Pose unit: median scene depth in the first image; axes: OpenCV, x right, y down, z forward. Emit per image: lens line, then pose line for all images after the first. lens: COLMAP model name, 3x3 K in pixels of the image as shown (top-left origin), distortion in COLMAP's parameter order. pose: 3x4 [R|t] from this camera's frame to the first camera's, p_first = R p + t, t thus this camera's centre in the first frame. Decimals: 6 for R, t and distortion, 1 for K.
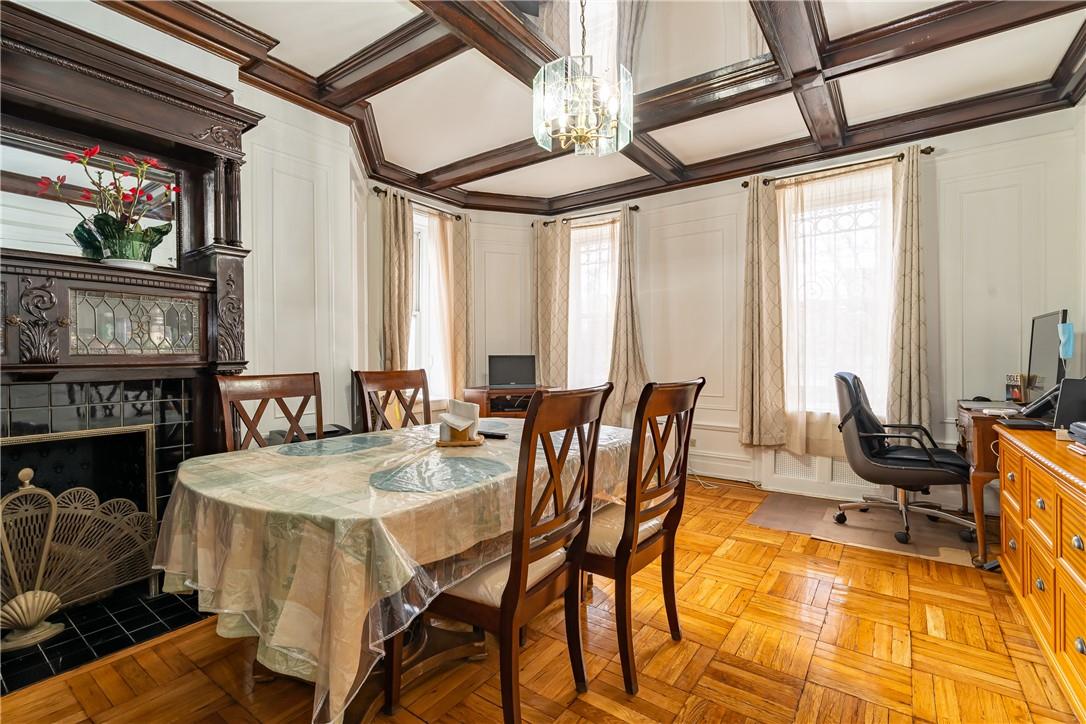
lens RADIAL K [[491.8, 0, 543.0], [0, 491.8, 362.0], [0, 0, 1]] dist [-0.000266, -0.000045]
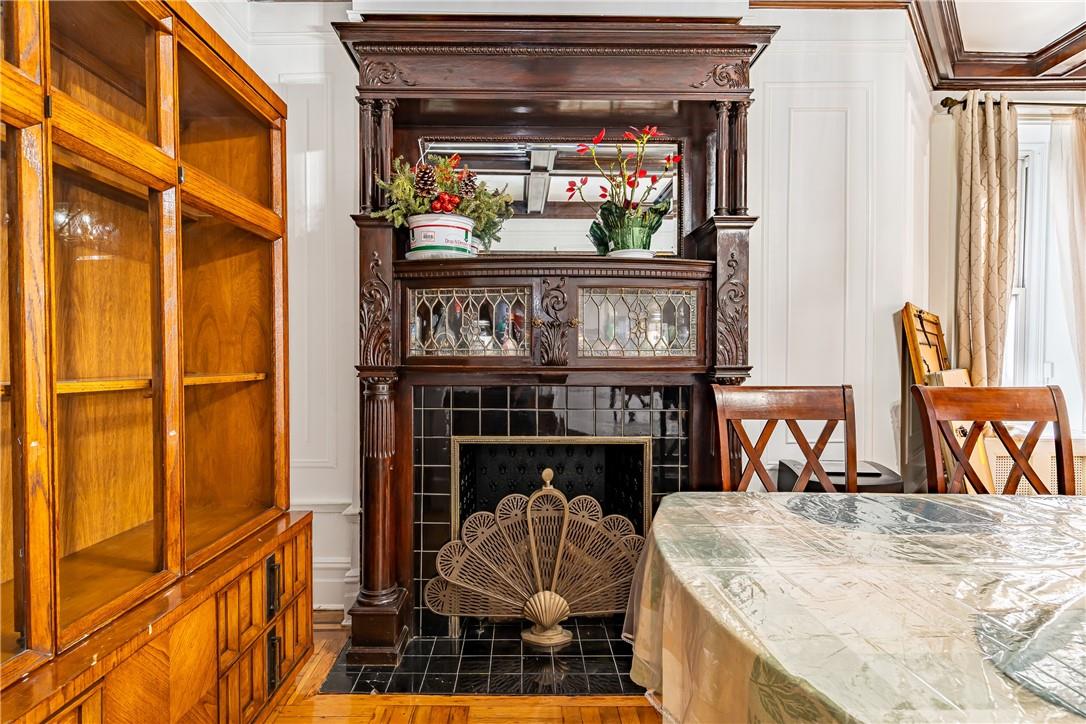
lens RADIAL K [[536.4, 0, 543.0], [0, 536.4, 362.0], [0, 0, 1]] dist [0.002482, 0.001361]
pose [[0.591974, 0.011375, -0.805877, -0.136661], [-0.017772, 0.999842, 0.001059, -0.003620], [0.805761, 0.013695, 0.592083, 0.272447]]
